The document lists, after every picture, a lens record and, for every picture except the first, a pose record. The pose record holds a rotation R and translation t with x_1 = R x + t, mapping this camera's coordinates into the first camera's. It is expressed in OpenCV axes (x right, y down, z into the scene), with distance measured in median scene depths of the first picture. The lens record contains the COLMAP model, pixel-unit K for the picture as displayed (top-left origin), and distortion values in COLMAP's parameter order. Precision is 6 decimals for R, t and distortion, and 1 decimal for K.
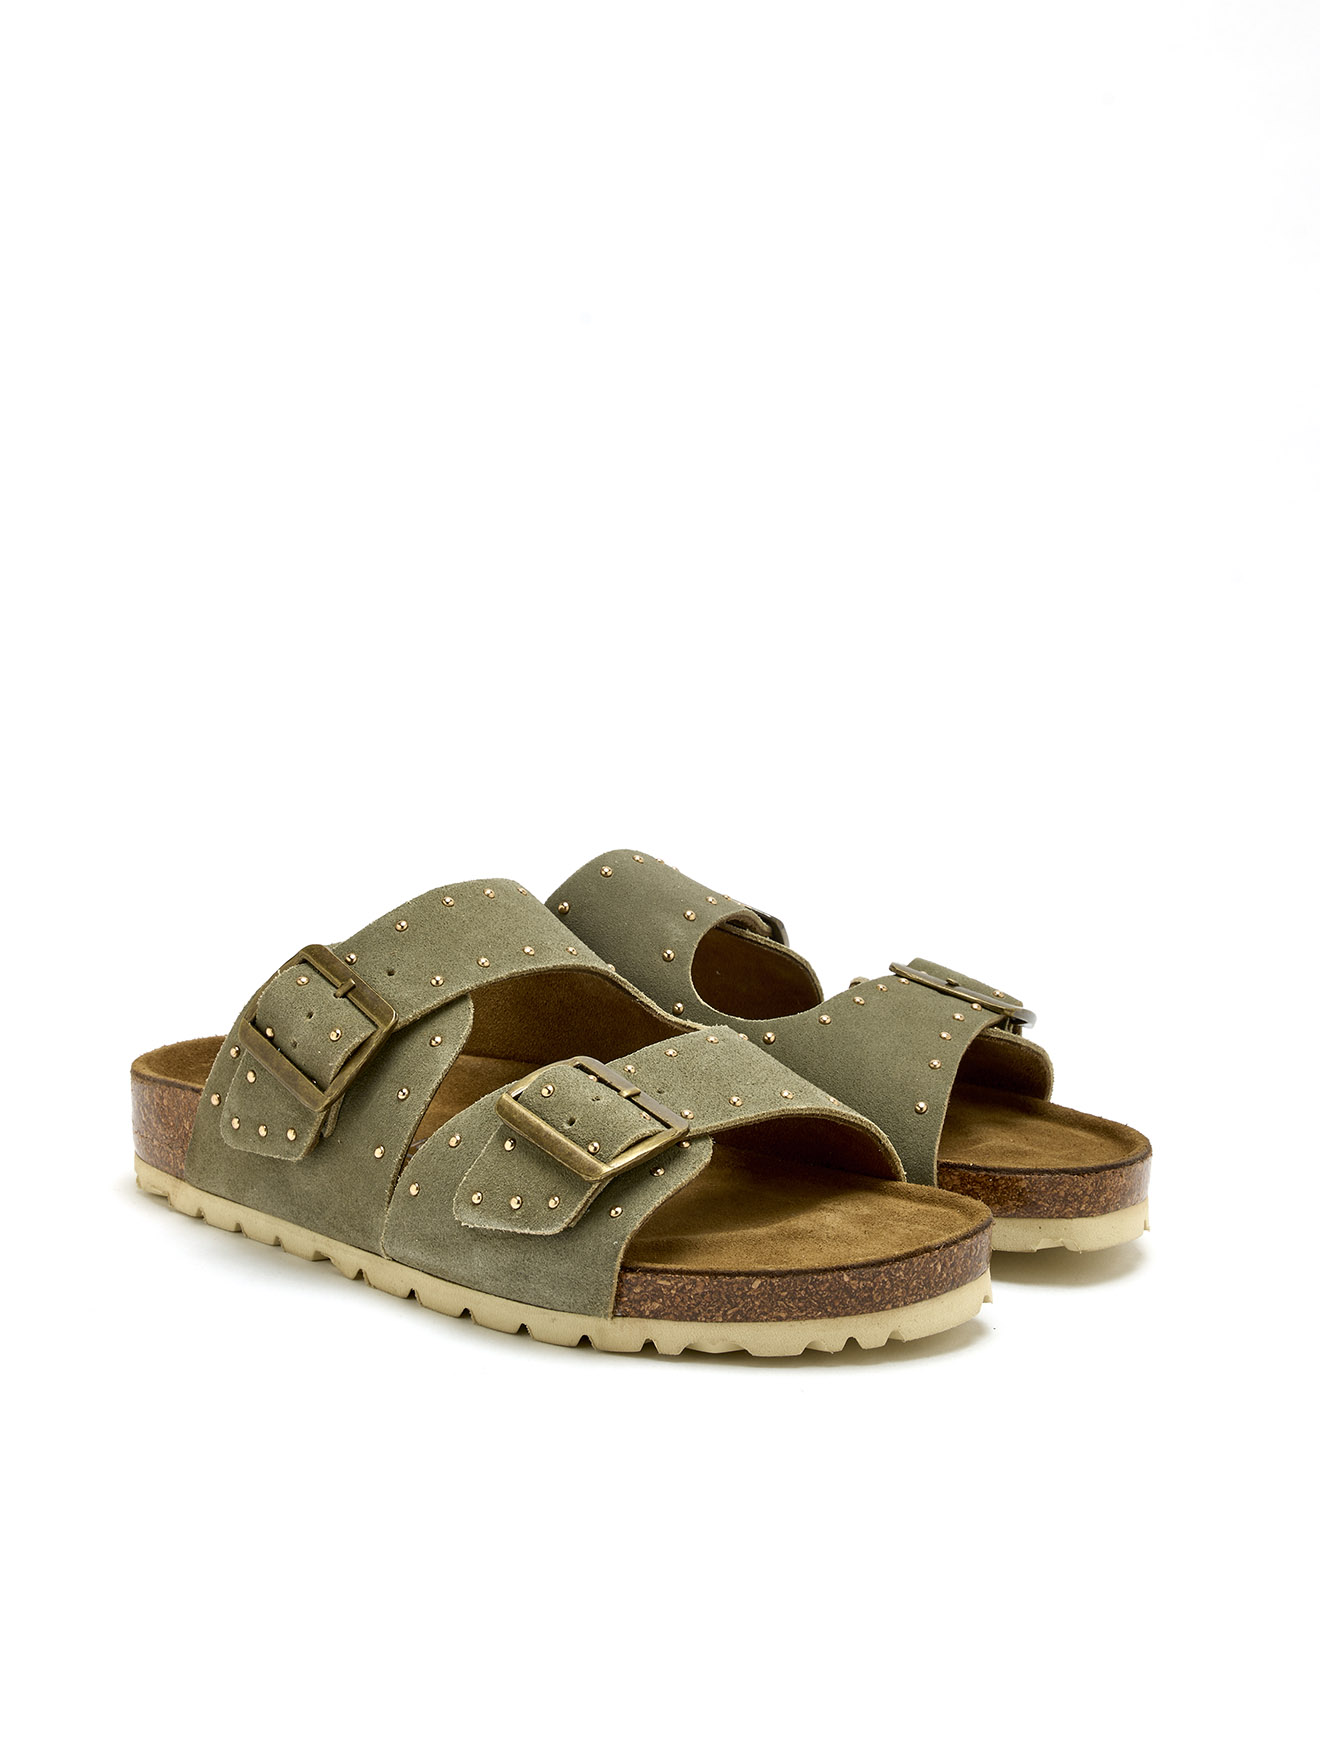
lens RADIAL K [[2888.5, 0, 650.1], [0, 2888.5, 869.9], [0, 0, 1]] dist [-0.066903, 0.000000]
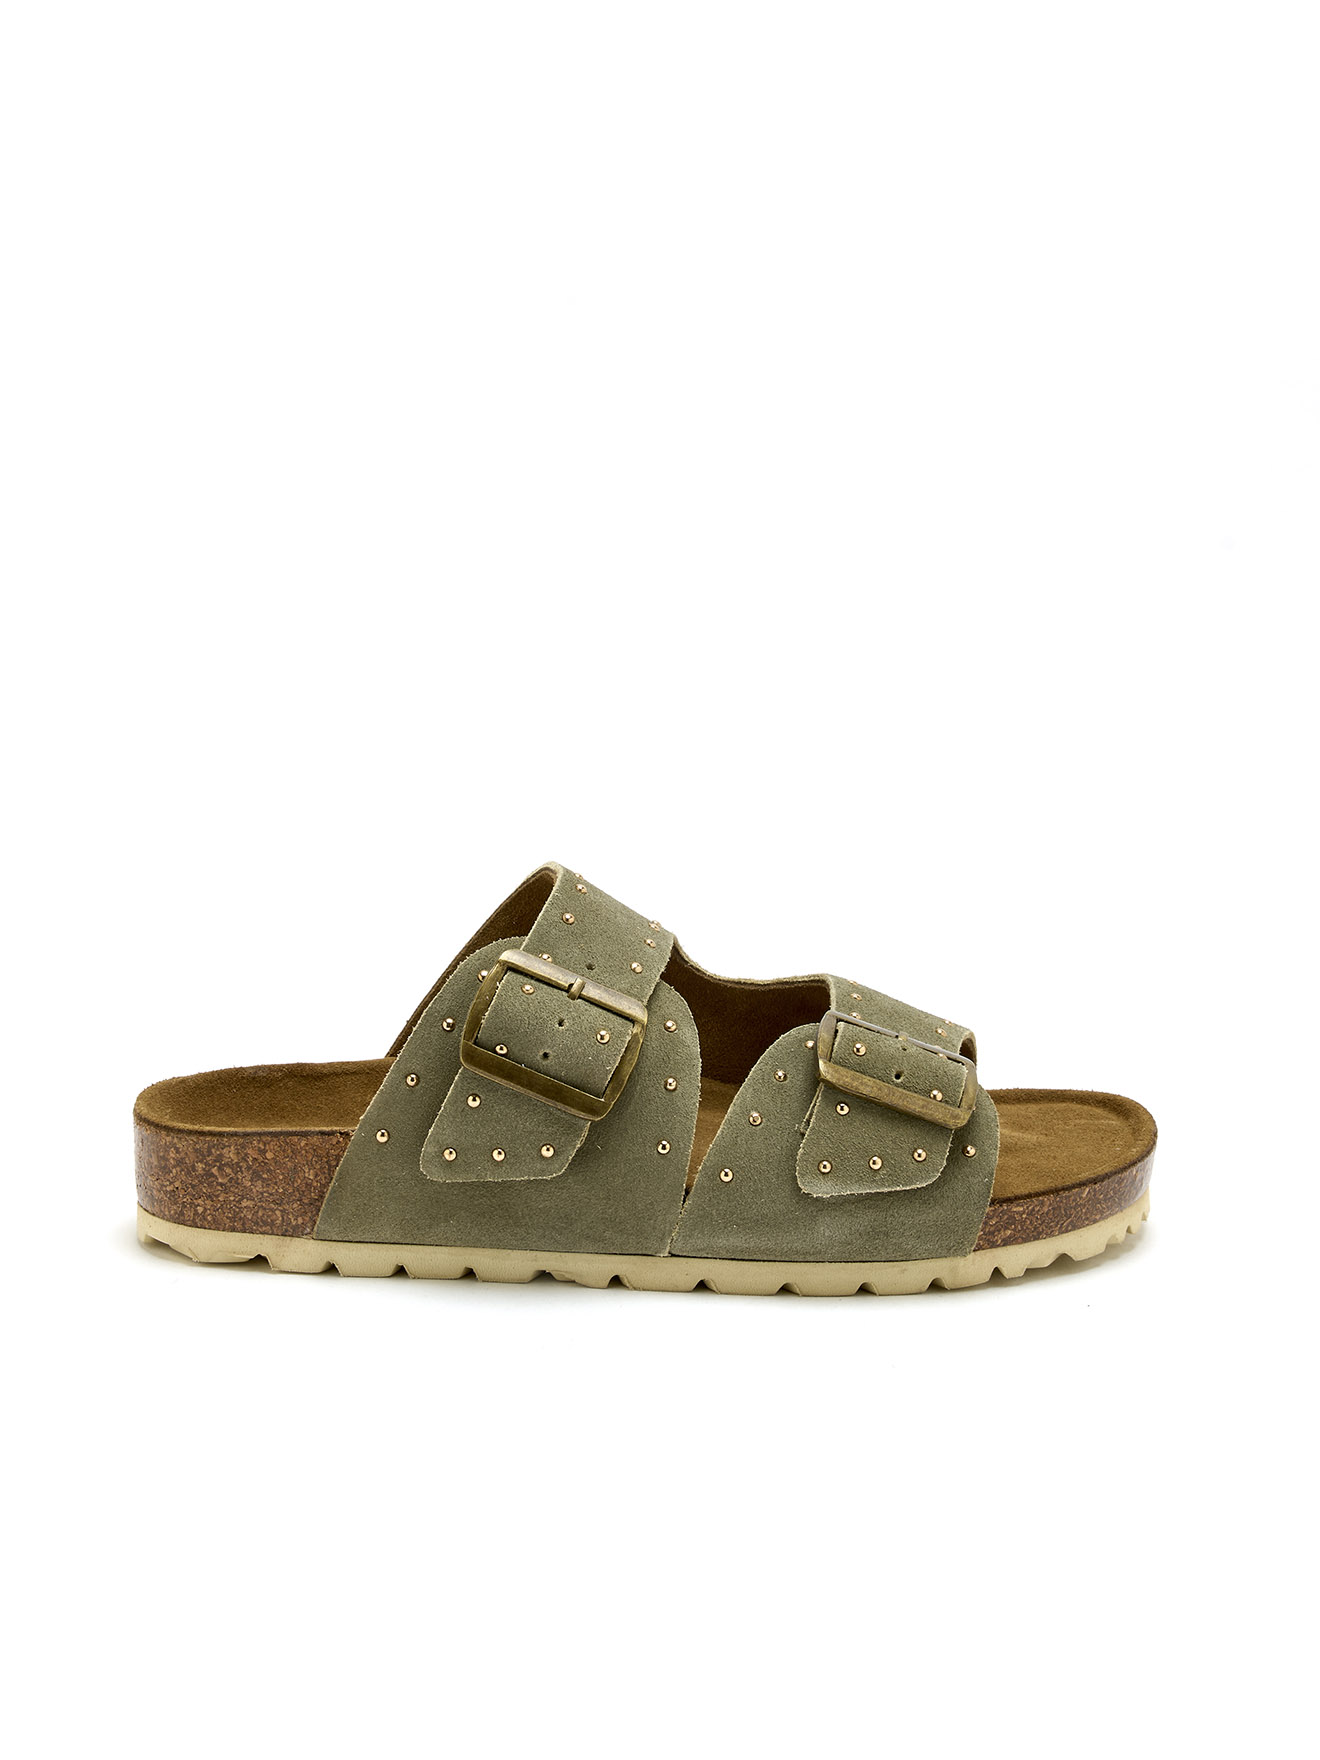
lens RADIAL K [[2926.0, 0, 660.1], [0, 2926.0, 881.1], [0, 0, 1]] dist [0.046402, 0.000000]
pose [[0.834935, -0.149381, 0.529687, -0.790690], [0.130457, 0.988748, 0.073207, -0.082959], [-0.534663, 0.007979, 0.845028, 0.217994]]
